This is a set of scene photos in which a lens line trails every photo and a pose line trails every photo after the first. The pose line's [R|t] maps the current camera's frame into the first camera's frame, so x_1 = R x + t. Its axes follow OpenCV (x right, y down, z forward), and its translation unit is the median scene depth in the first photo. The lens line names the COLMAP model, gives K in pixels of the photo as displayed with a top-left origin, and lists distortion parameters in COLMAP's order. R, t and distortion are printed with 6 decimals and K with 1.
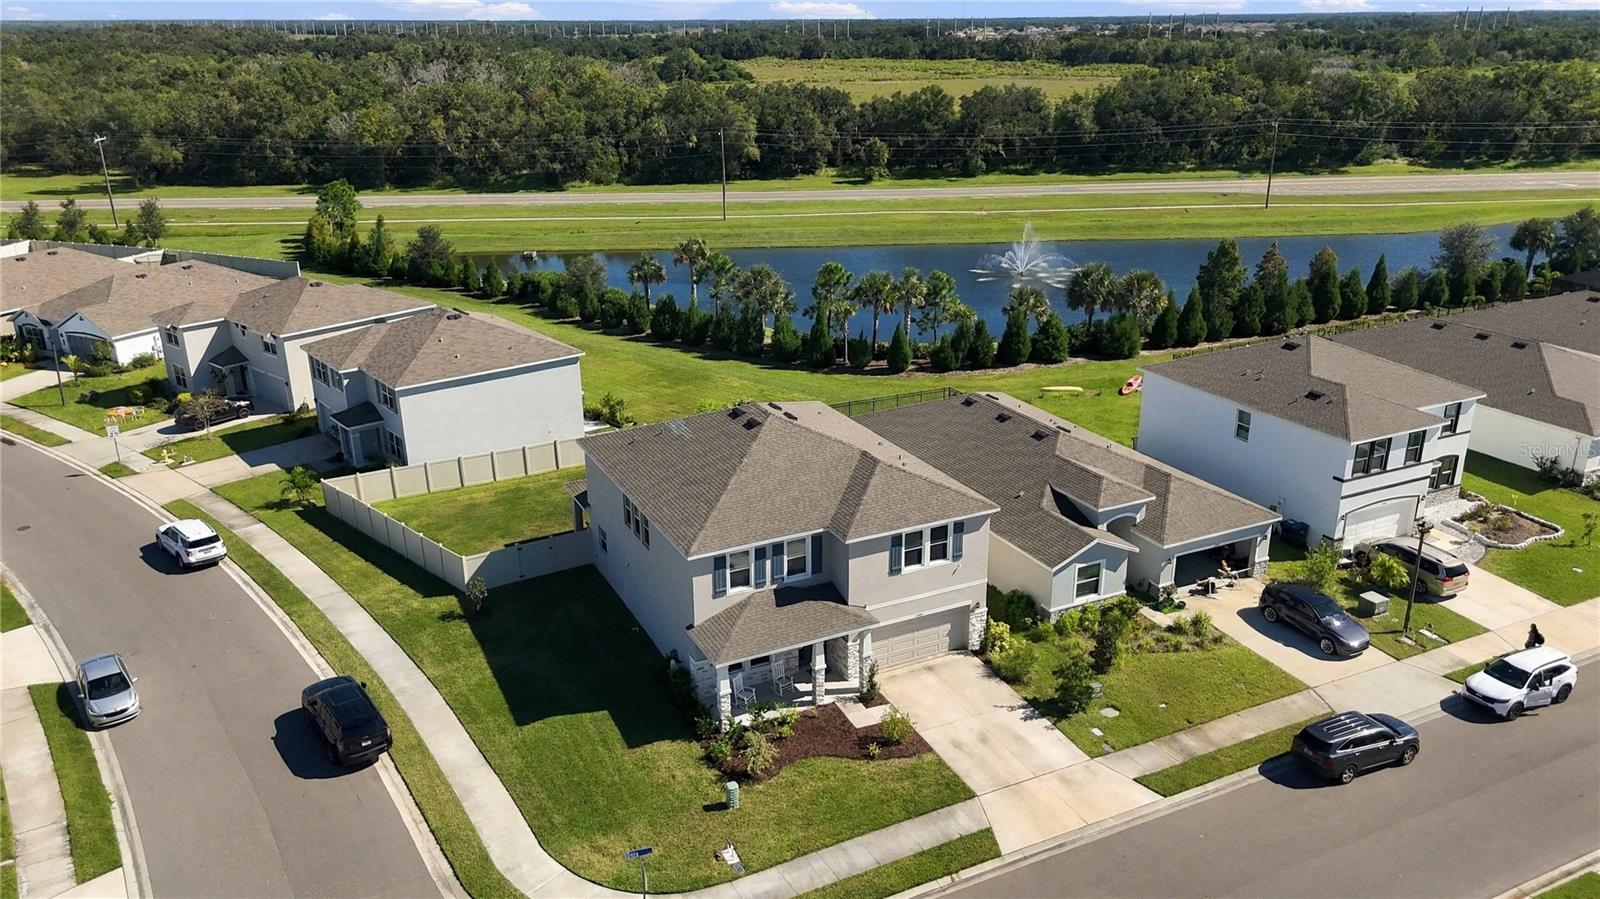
lens RADIAL K [[1180.0, 0, 807.7], [0, 1180.0, 448.4], [0, 0, 1]] dist [0.067196, -0.069192]
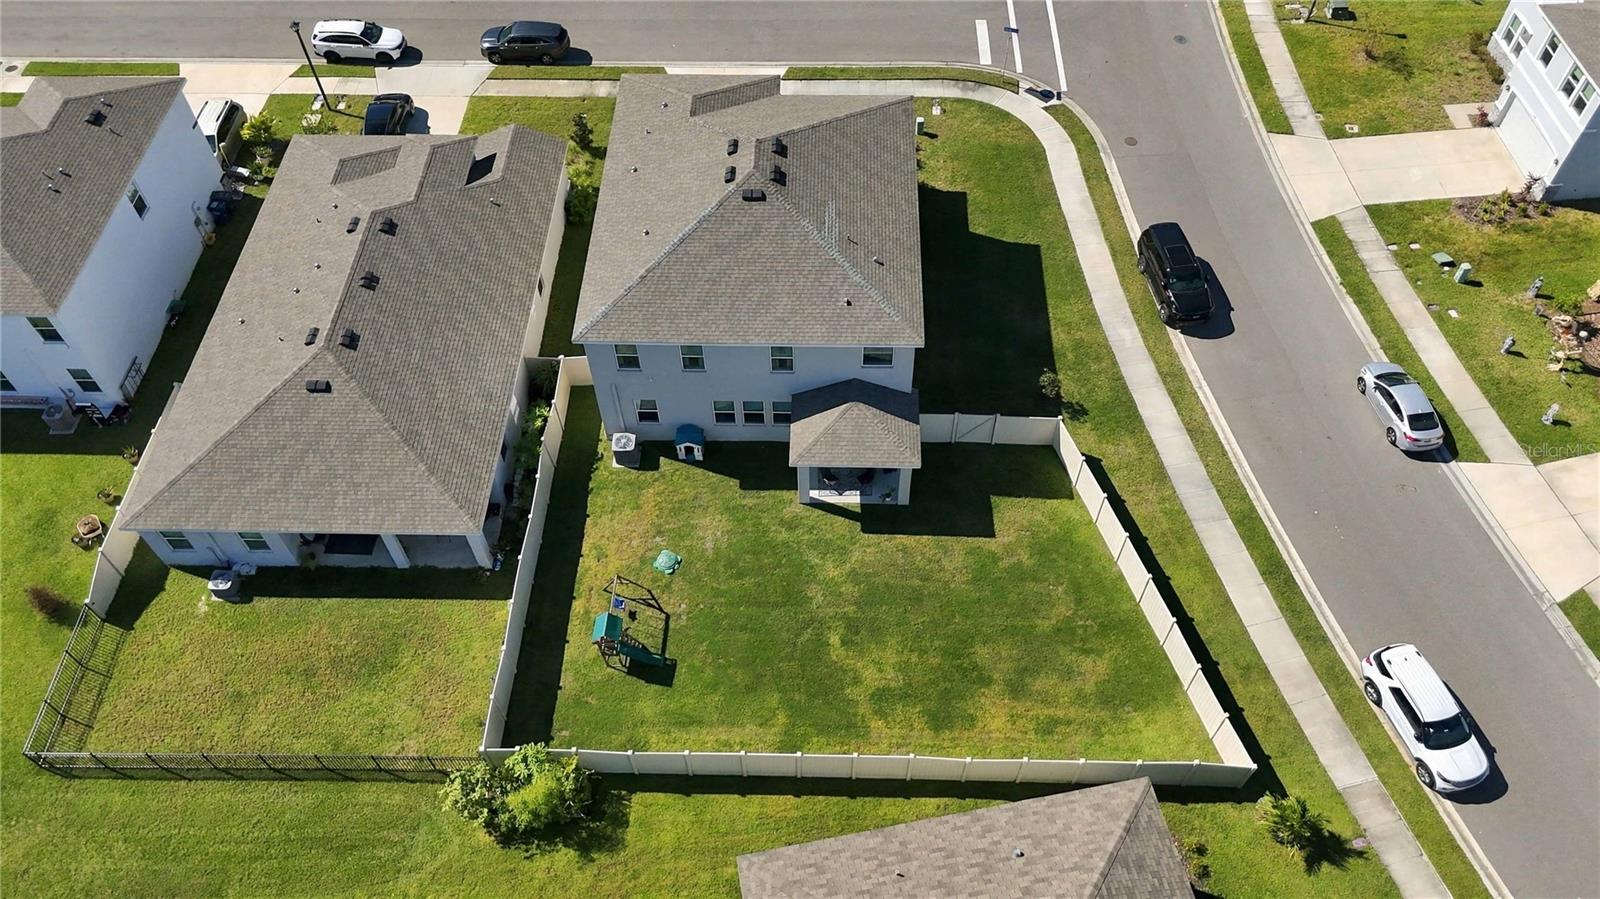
lens RADIAL K [[1180.0, 0, 807.7], [0, 1180.0, 448.4], [0, 0, 1]] dist [0.067196, -0.069192]
pose [[-0.884850, -0.360090, 0.295594, -0.406502], [0.175369, 0.330373, 0.927416, -0.762284], [-0.431609, 0.872462, -0.229182, 1.352137]]
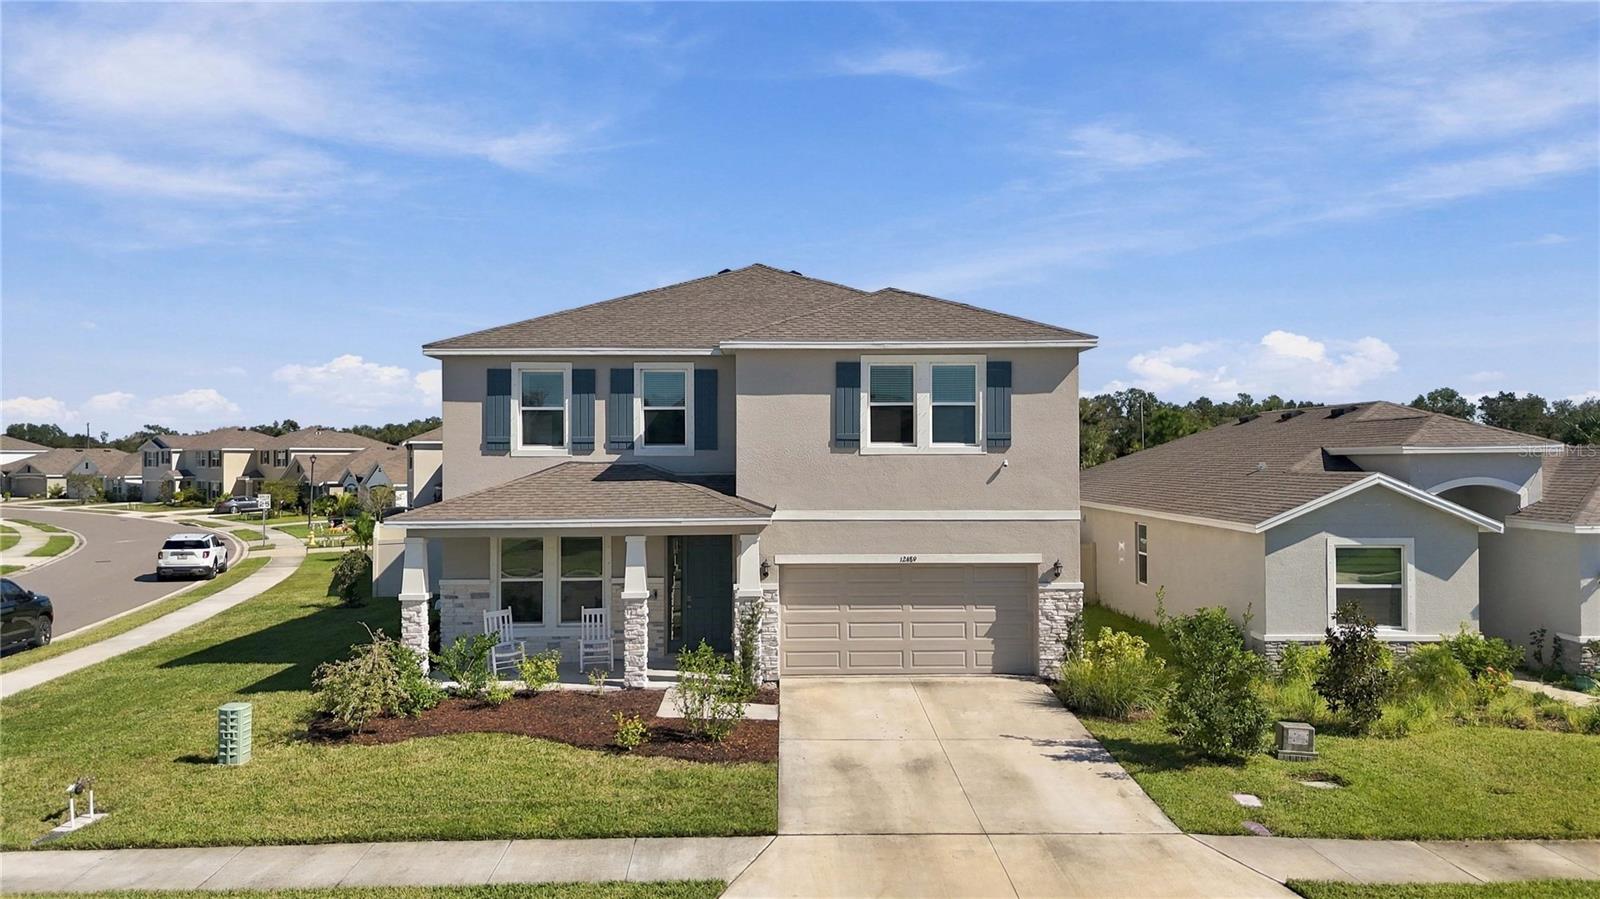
lens RADIAL K [[1180.0, 0, 807.7], [0, 1180.0, 448.4], [0, 0, 1]] dist [0.067196, -0.069192]
pose [[0.905168, -0.000034, -0.425054, 0.234769], [-0.146778, 0.938461, -0.312645, 0.229948], [0.398908, 0.345385, 0.849460, 0.522458]]
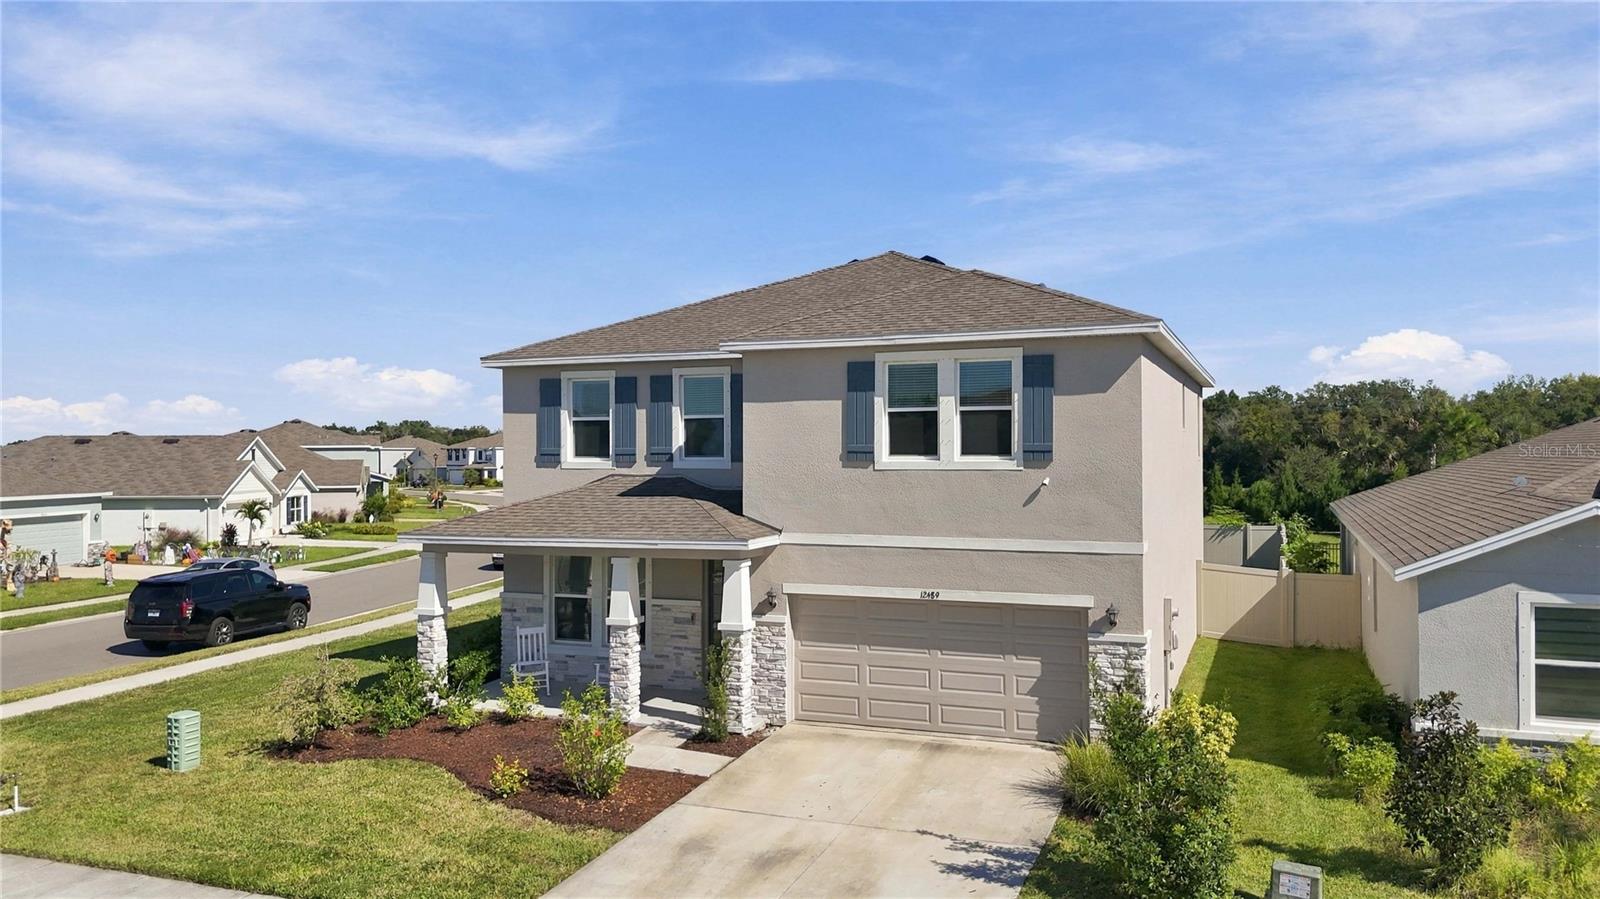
lens RADIAL K [[1180.0, 0, 807.7], [0, 1180.0, 448.4], [0, 0, 1]] dist [0.067196, -0.069192]
pose [[0.669294, 0.000901, -0.742997, 0.327222], [-0.252684, 0.940669, -0.226478, 0.177439], [0.698710, 0.339324, 0.629812, 0.647079]]
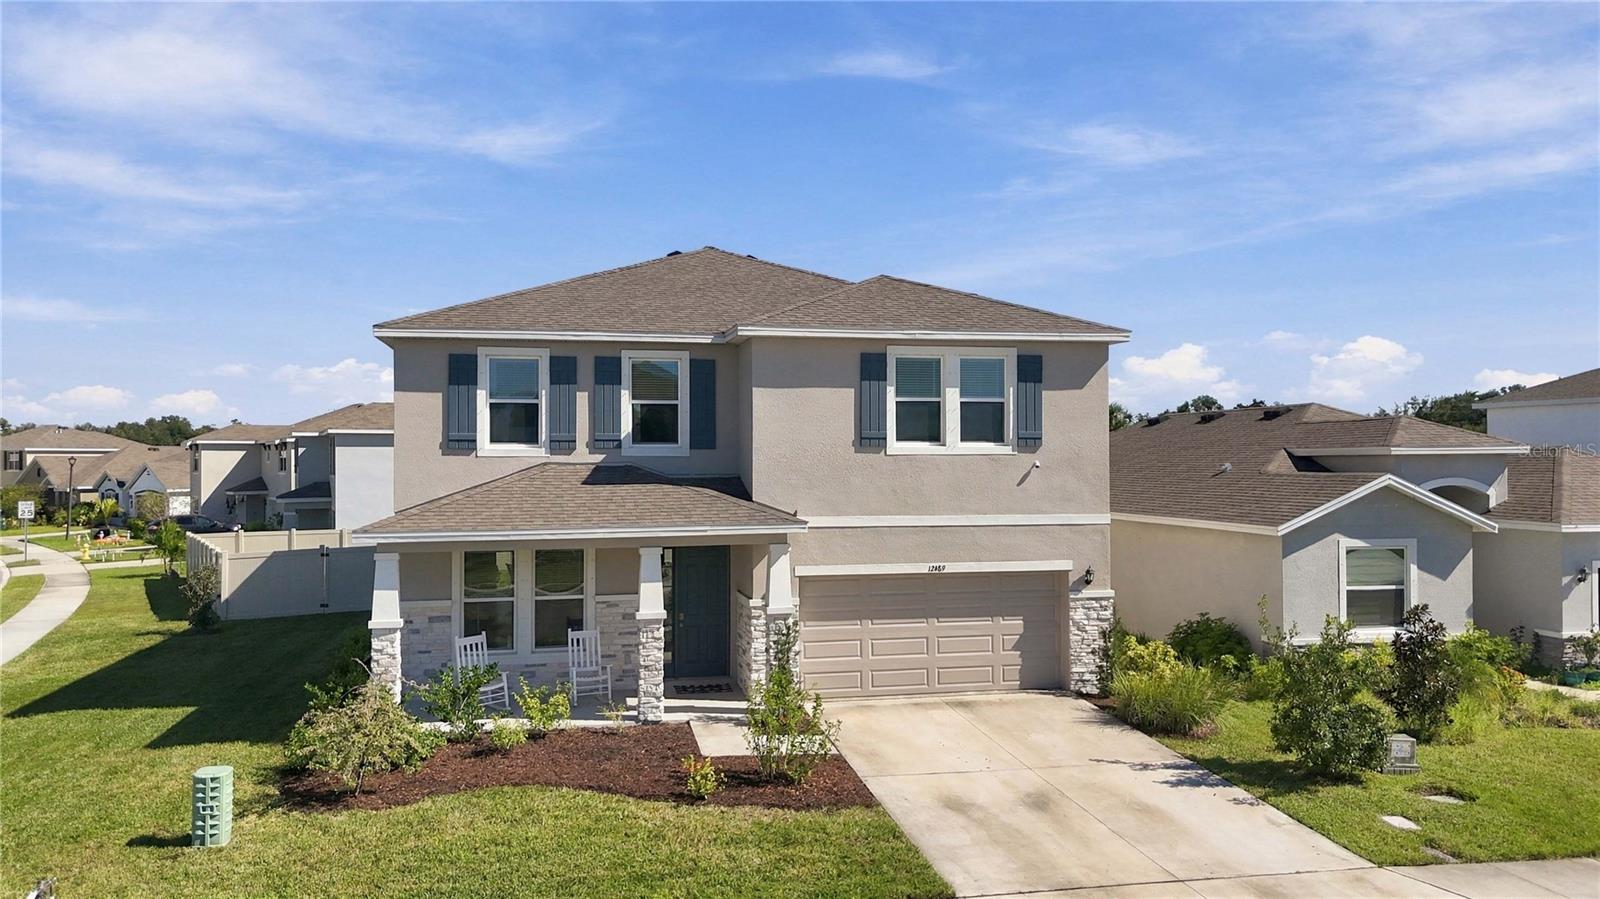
lens RADIAL K [[1180.0, 0, 807.7], [0, 1180.0, 448.4], [0, 0, 1]] dist [0.067196, -0.069192]
pose [[0.969487, 0.001243, -0.245141, 0.141018], [-0.086420, 0.937523, -0.337020, 0.227517], [0.229406, 0.347921, 0.909023, 0.532325]]
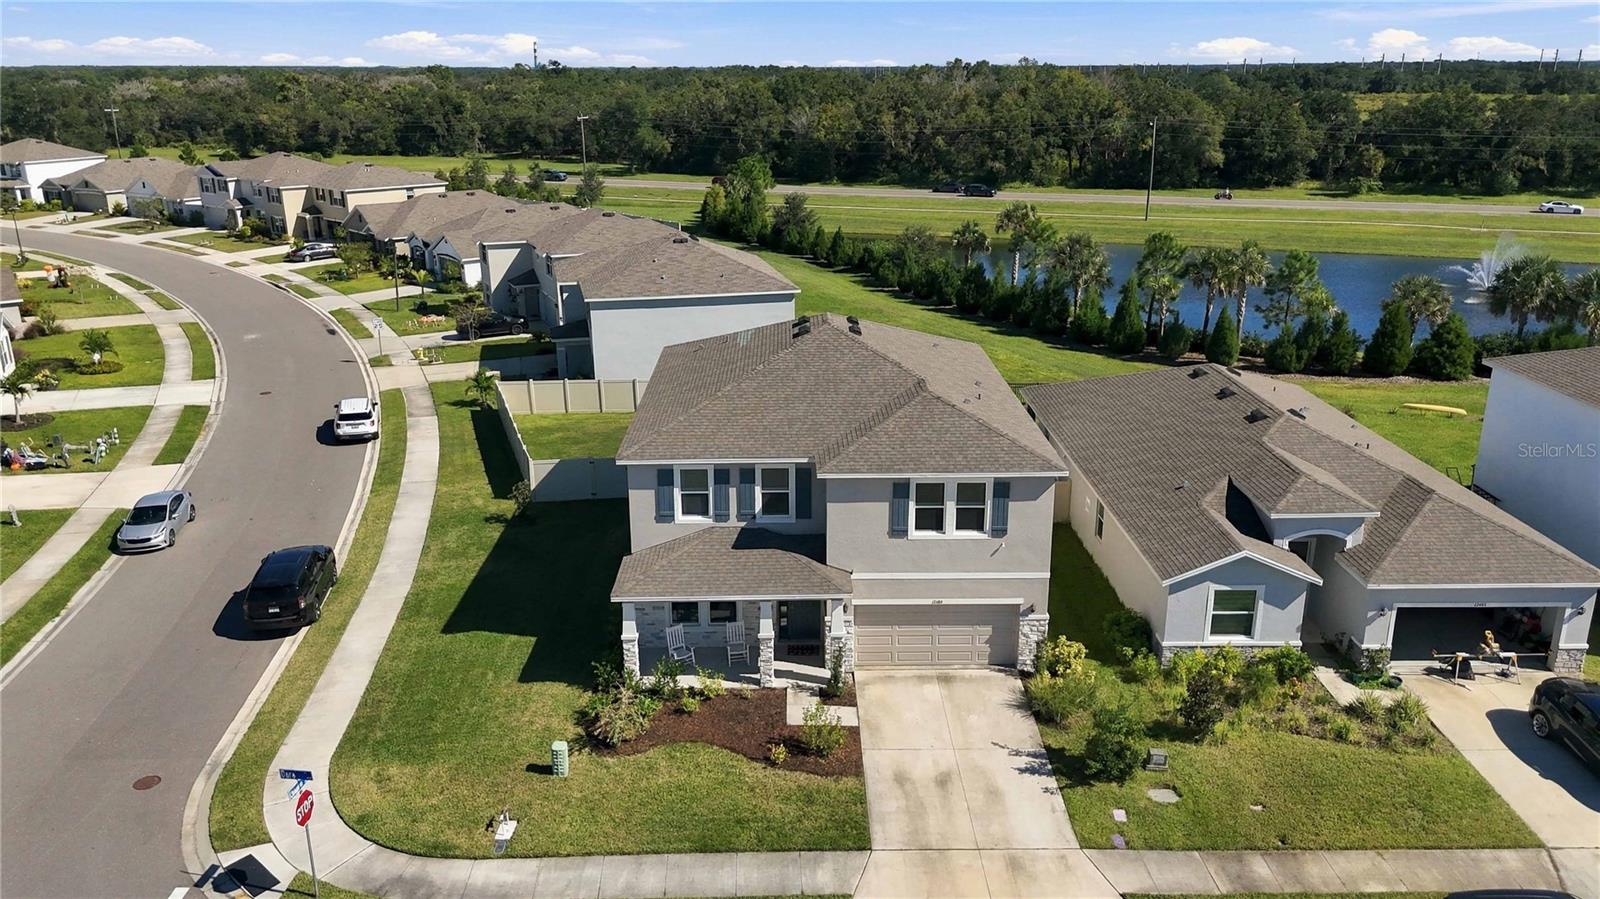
lens RADIAL K [[1180.0, 0, 807.7], [0, 1180.0, 448.4], [0, 0, 1]] dist [0.067196, -0.069192]
pose [[0.902830, 0.134560, -0.408402, 0.280326], [-0.148319, 0.988937, -0.002047, 0.055574], [0.403608, 0.062422, 0.912800, 0.271654]]
